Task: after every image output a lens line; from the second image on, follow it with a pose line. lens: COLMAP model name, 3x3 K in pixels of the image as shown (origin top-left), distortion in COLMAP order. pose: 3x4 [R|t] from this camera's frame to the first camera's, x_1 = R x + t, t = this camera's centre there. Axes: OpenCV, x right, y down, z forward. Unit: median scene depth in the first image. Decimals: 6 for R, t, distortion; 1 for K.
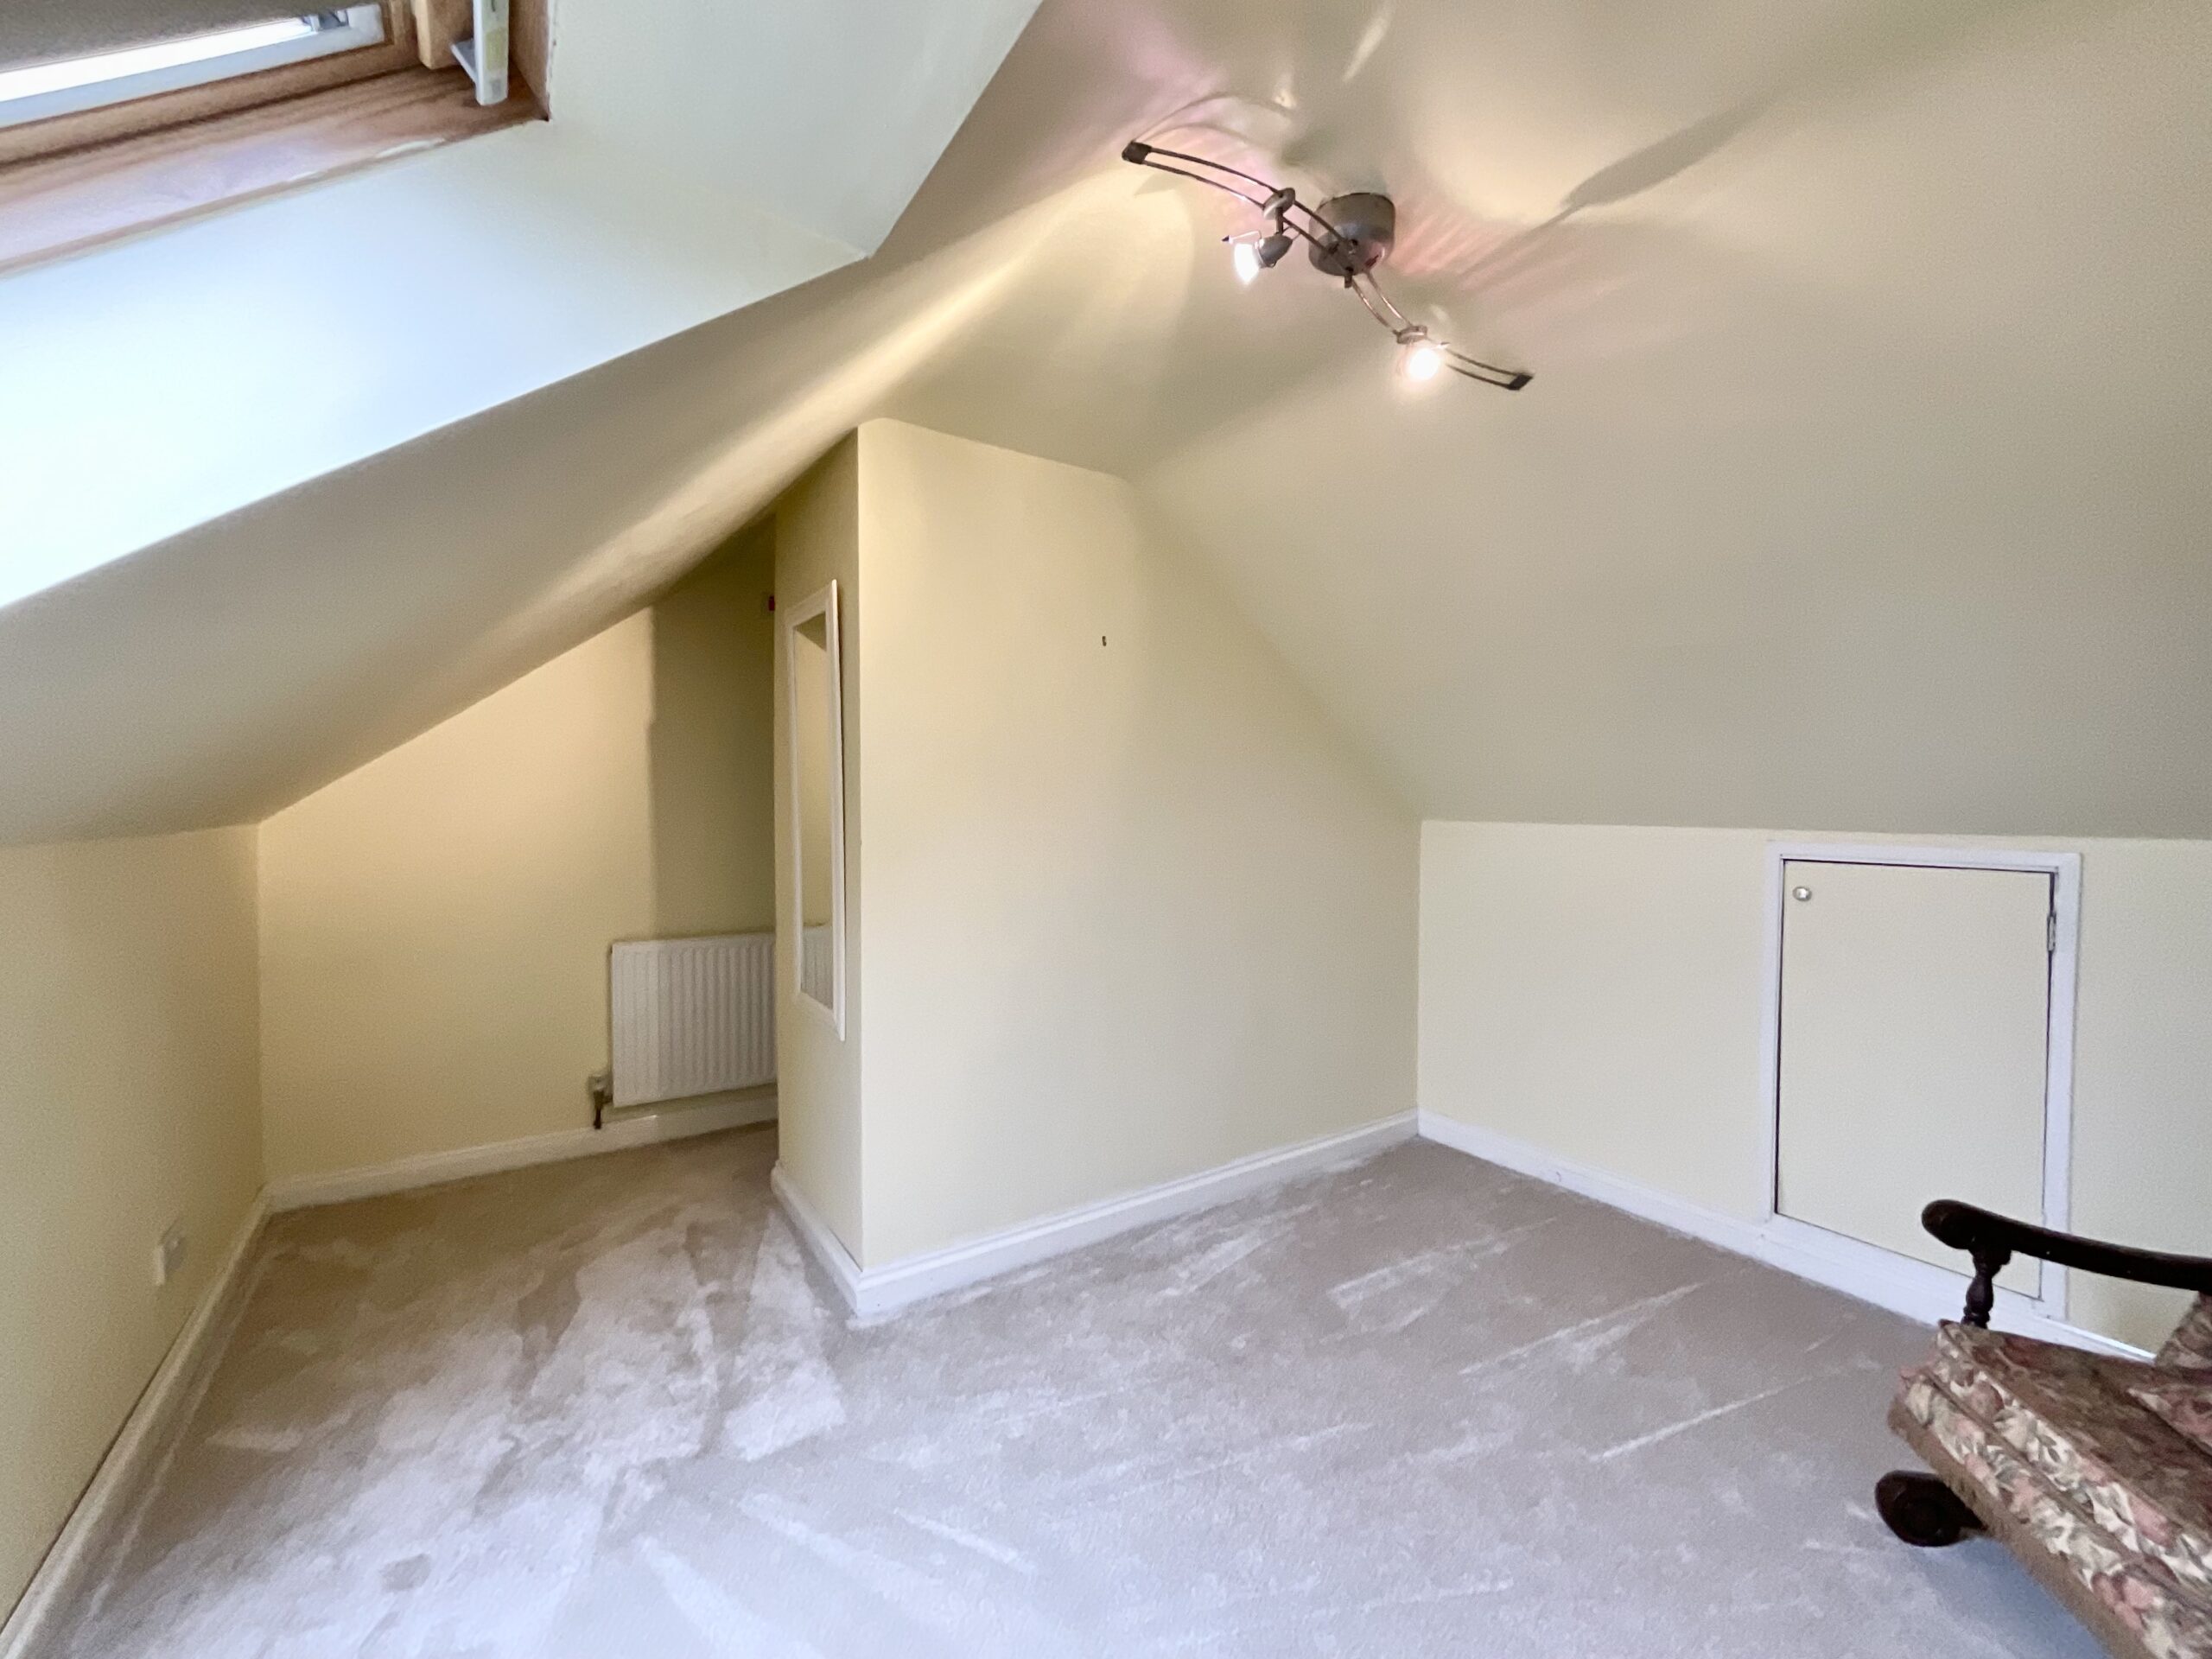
lens RADIAL K [[899.5, 0, 1101.2], [0, 899.5, 823.5], [0, 0, 1]] dist [-0.008189, 0.002769]
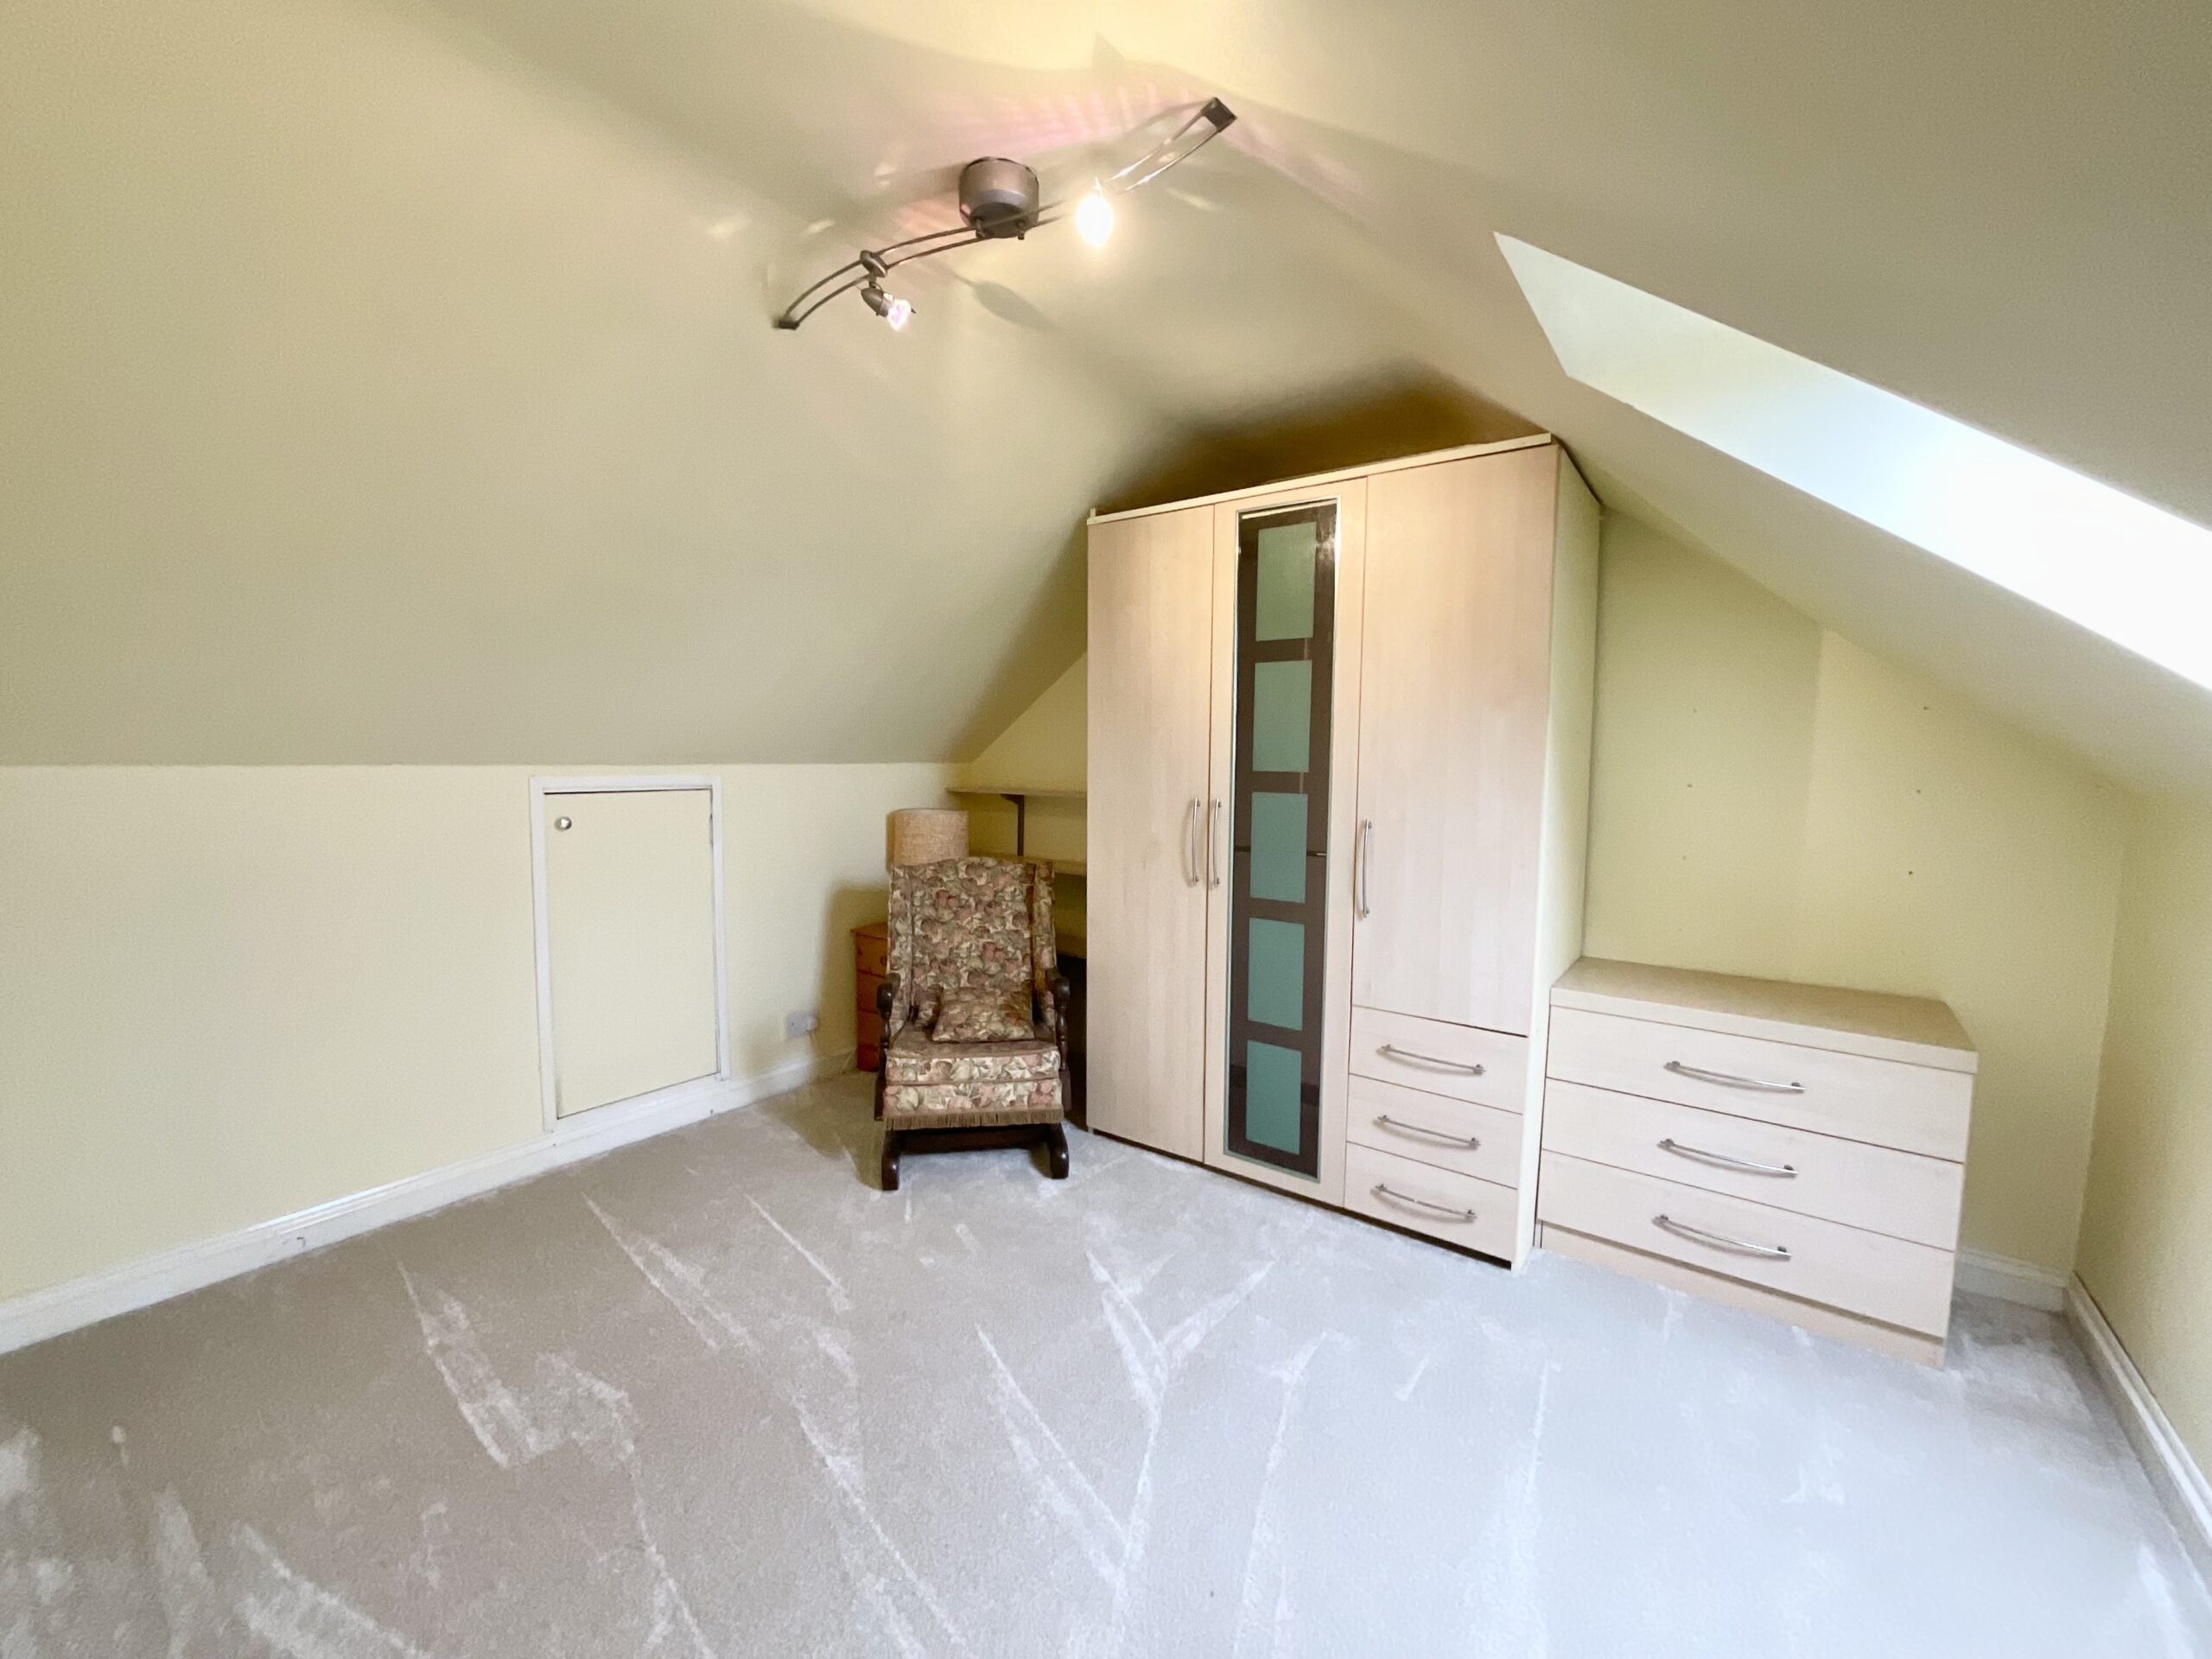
lens RADIAL K [[899.5, 0, 1098.6], [0, 899.5, 829.5], [0, 0, 1]] dist [-0.008189, 0.002769]
pose [[-0.336380, -0.090176, 0.937399, -0.757567], [0.012076, 0.994910, 0.100042, -0.025979], [-0.941649, 0.044973, -0.333579, 1.216427]]
